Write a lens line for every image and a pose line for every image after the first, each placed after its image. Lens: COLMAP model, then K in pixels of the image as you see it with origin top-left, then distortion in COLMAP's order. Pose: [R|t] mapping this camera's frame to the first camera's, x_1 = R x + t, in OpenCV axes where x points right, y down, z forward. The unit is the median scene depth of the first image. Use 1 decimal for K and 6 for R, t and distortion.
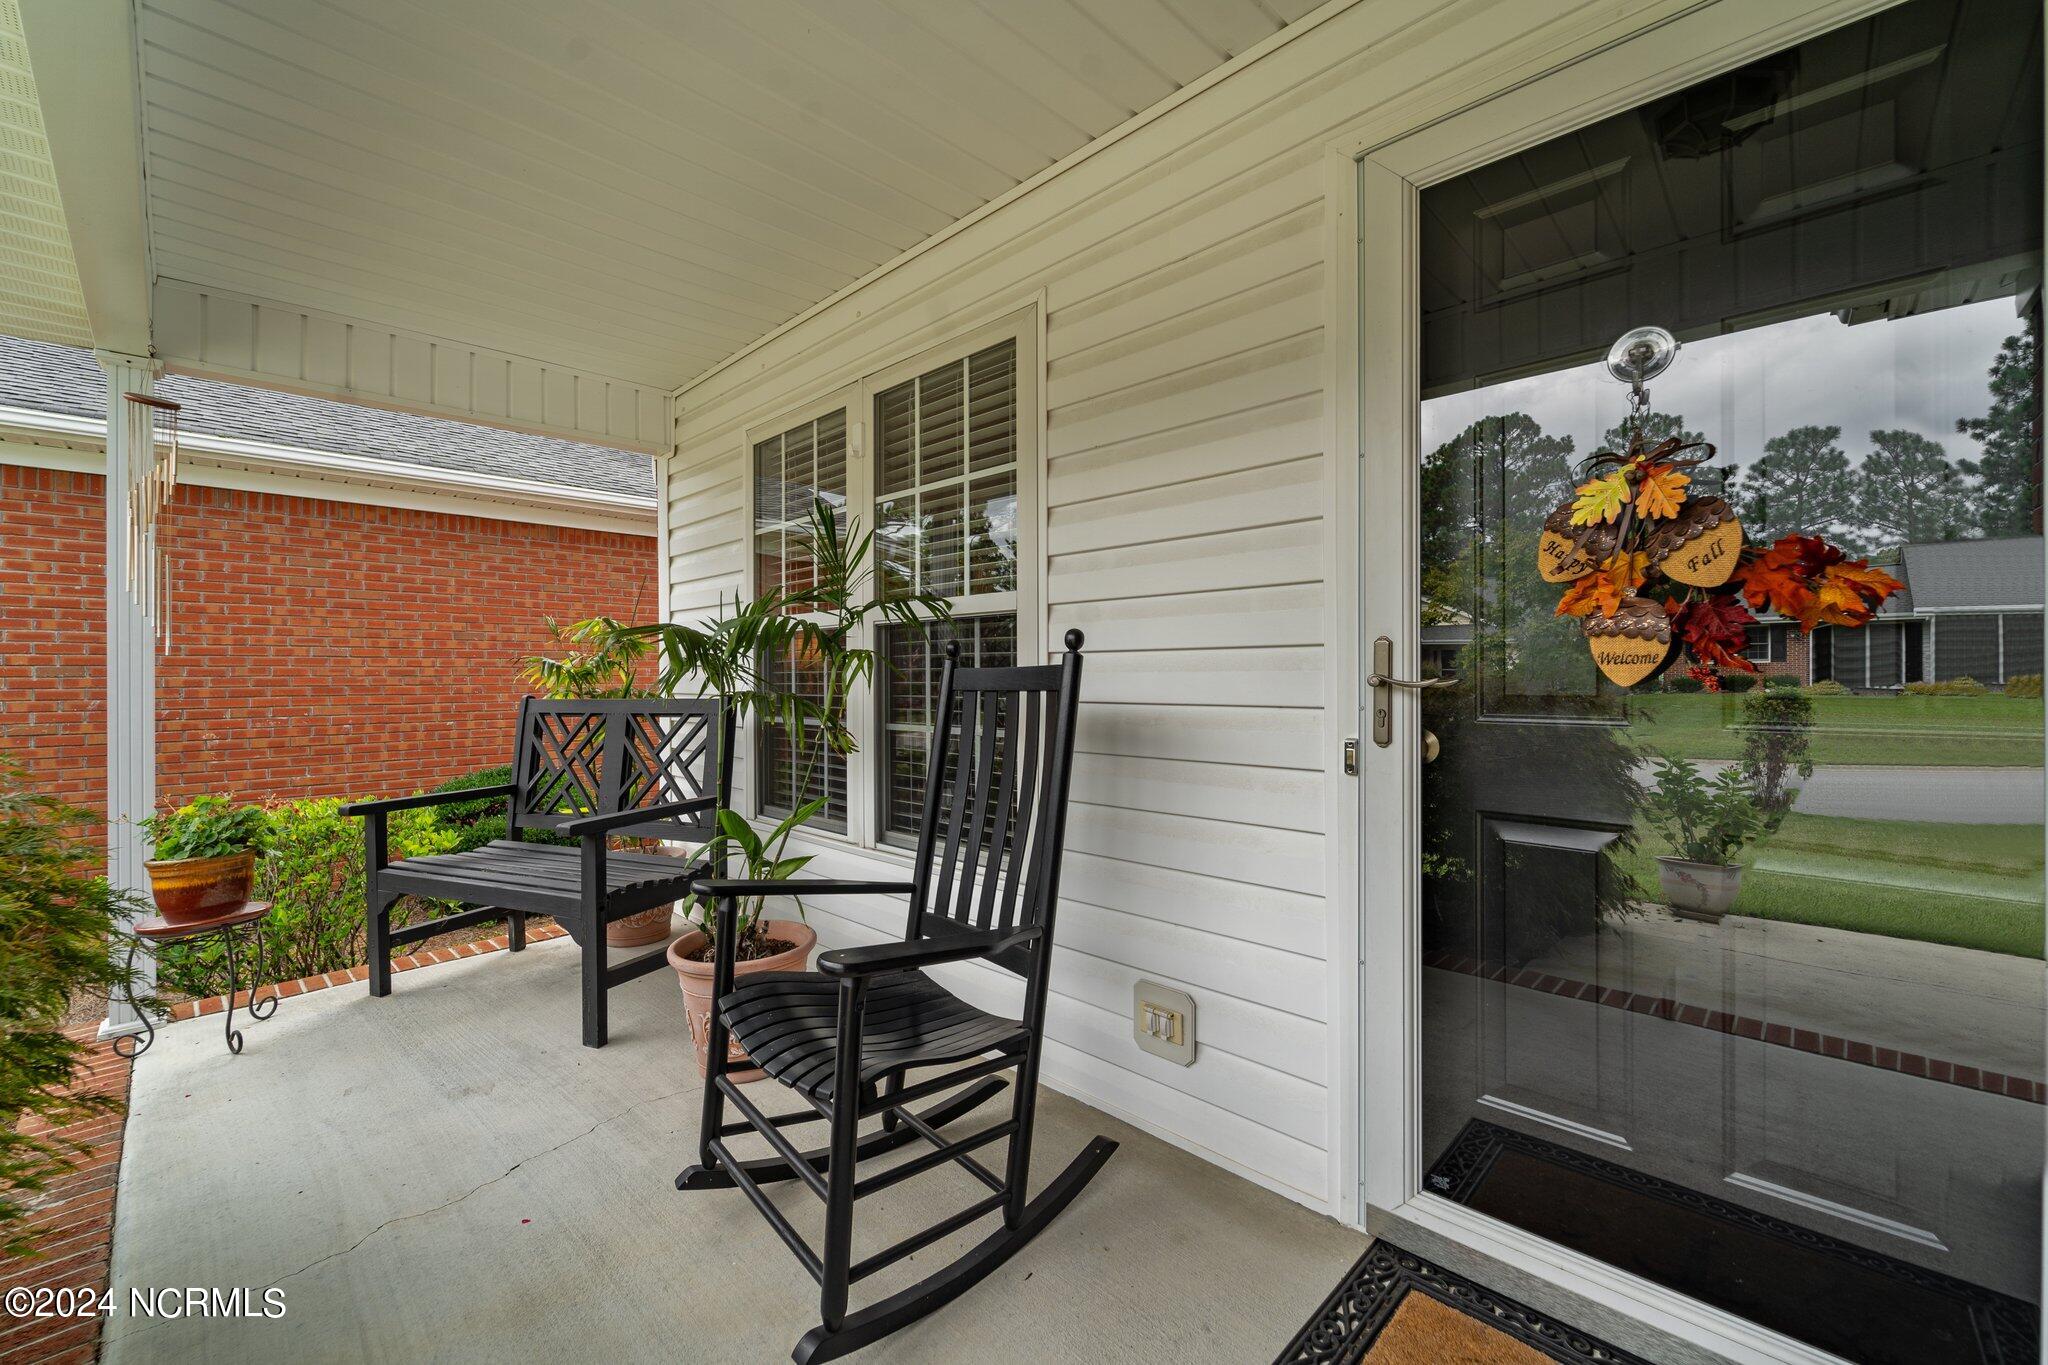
lens RADIAL K [[836.7, 0, 1005.7], [0, 836.7, 687.2], [0, 0, 1]] dist [0.001059, -0.002055]
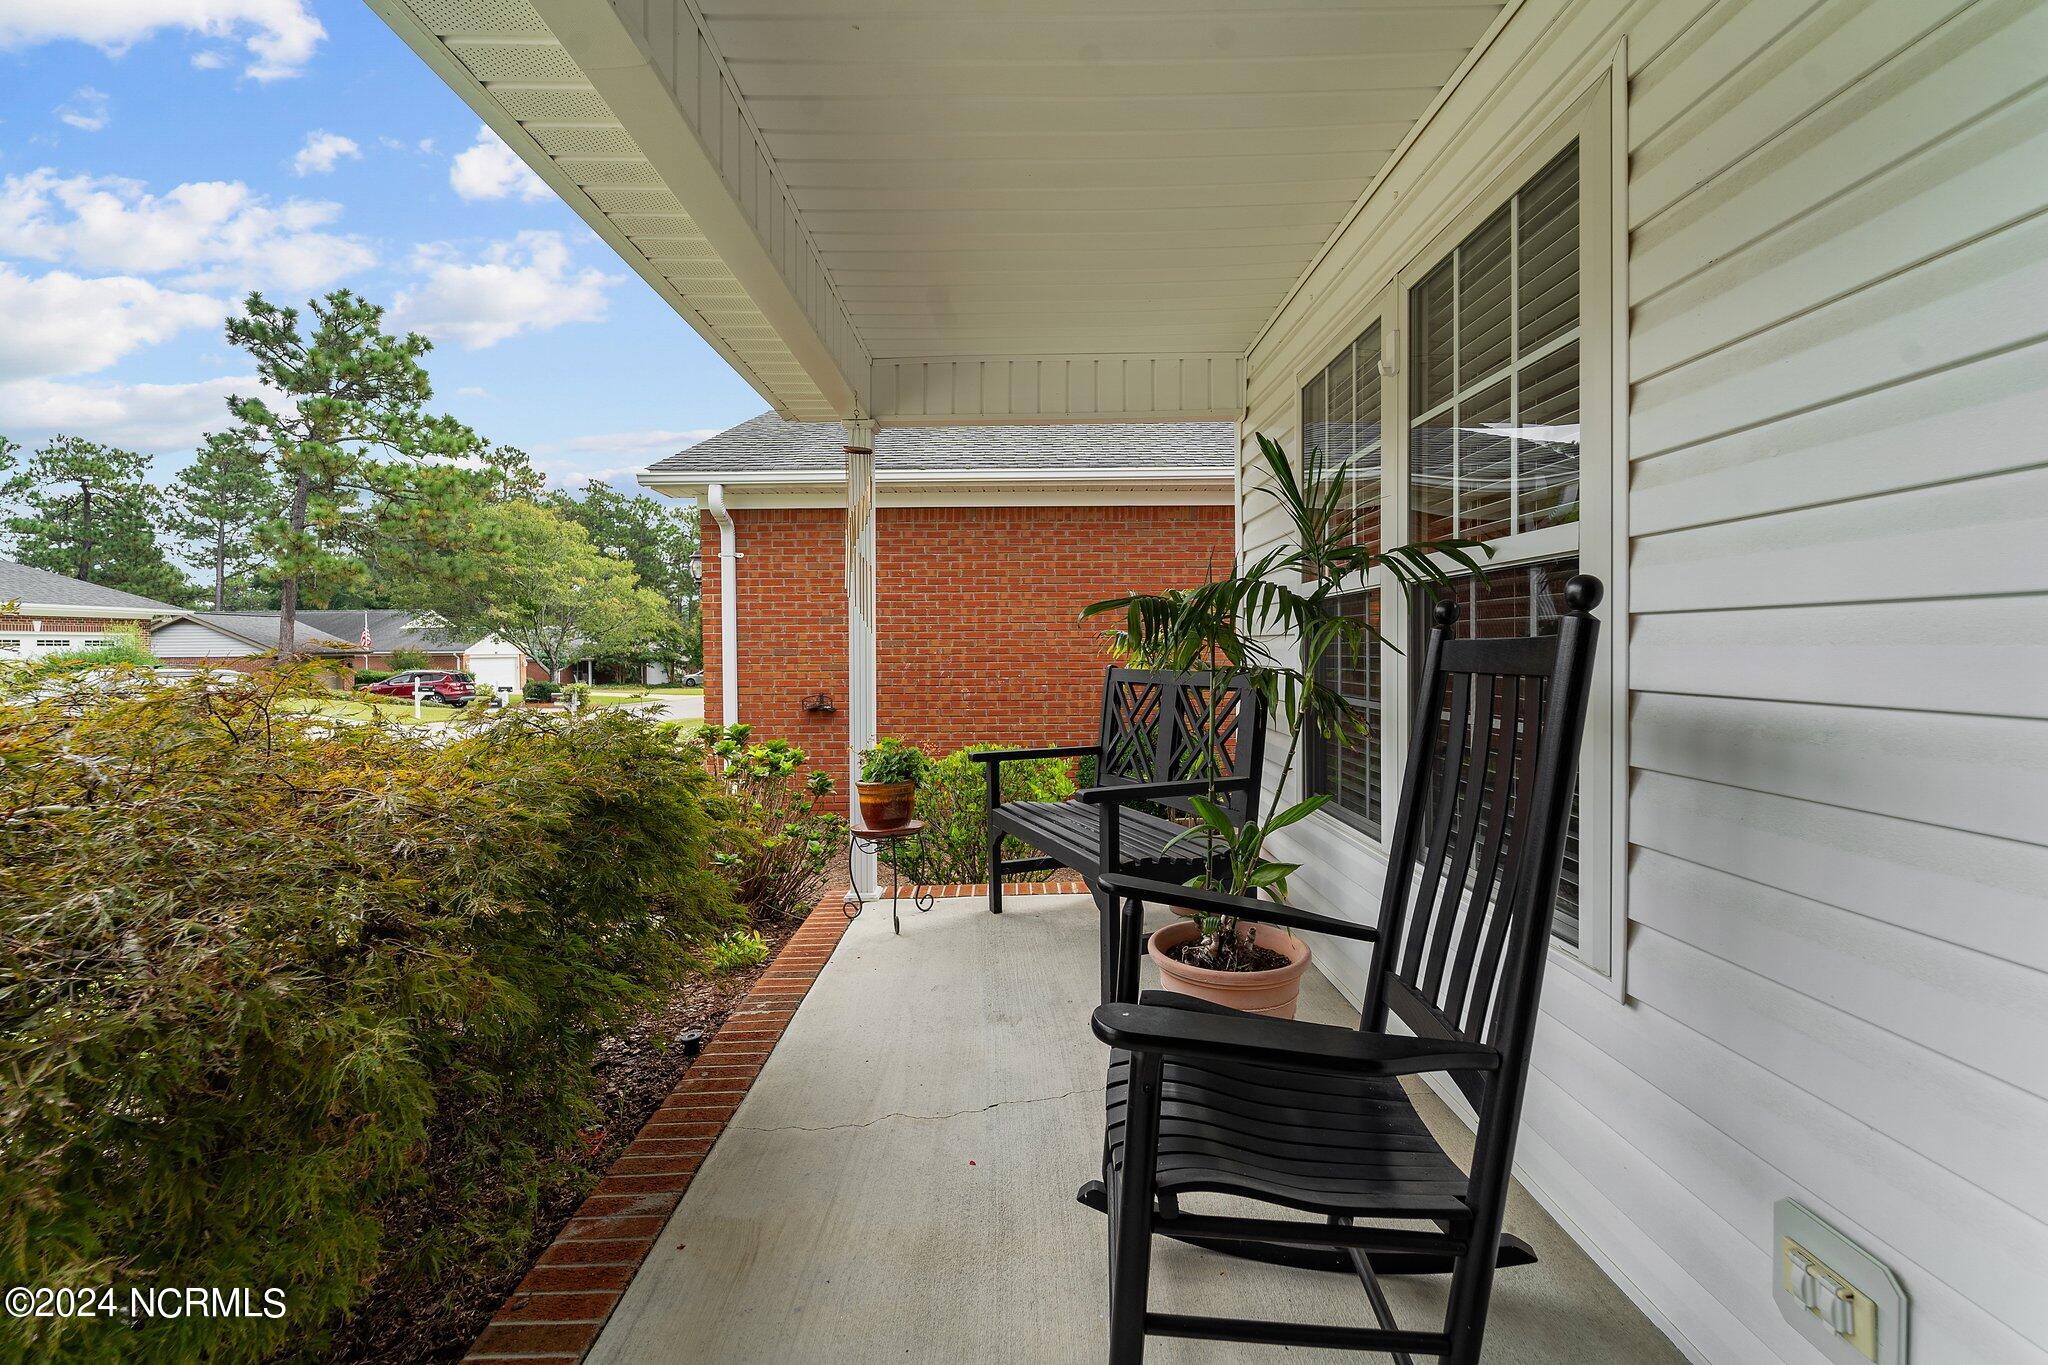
lens RADIAL K [[836.7, 0, 1024.8], [0, 836.7, 659.0], [0, 0, 1]] dist [0.001059, -0.002055]
pose [[0.715483, 0.009885, -0.698560, 0.105318], [-0.006081, 0.999950, 0.007922, -0.005628], [0.698603, -0.001420, 0.715508, 0.143350]]
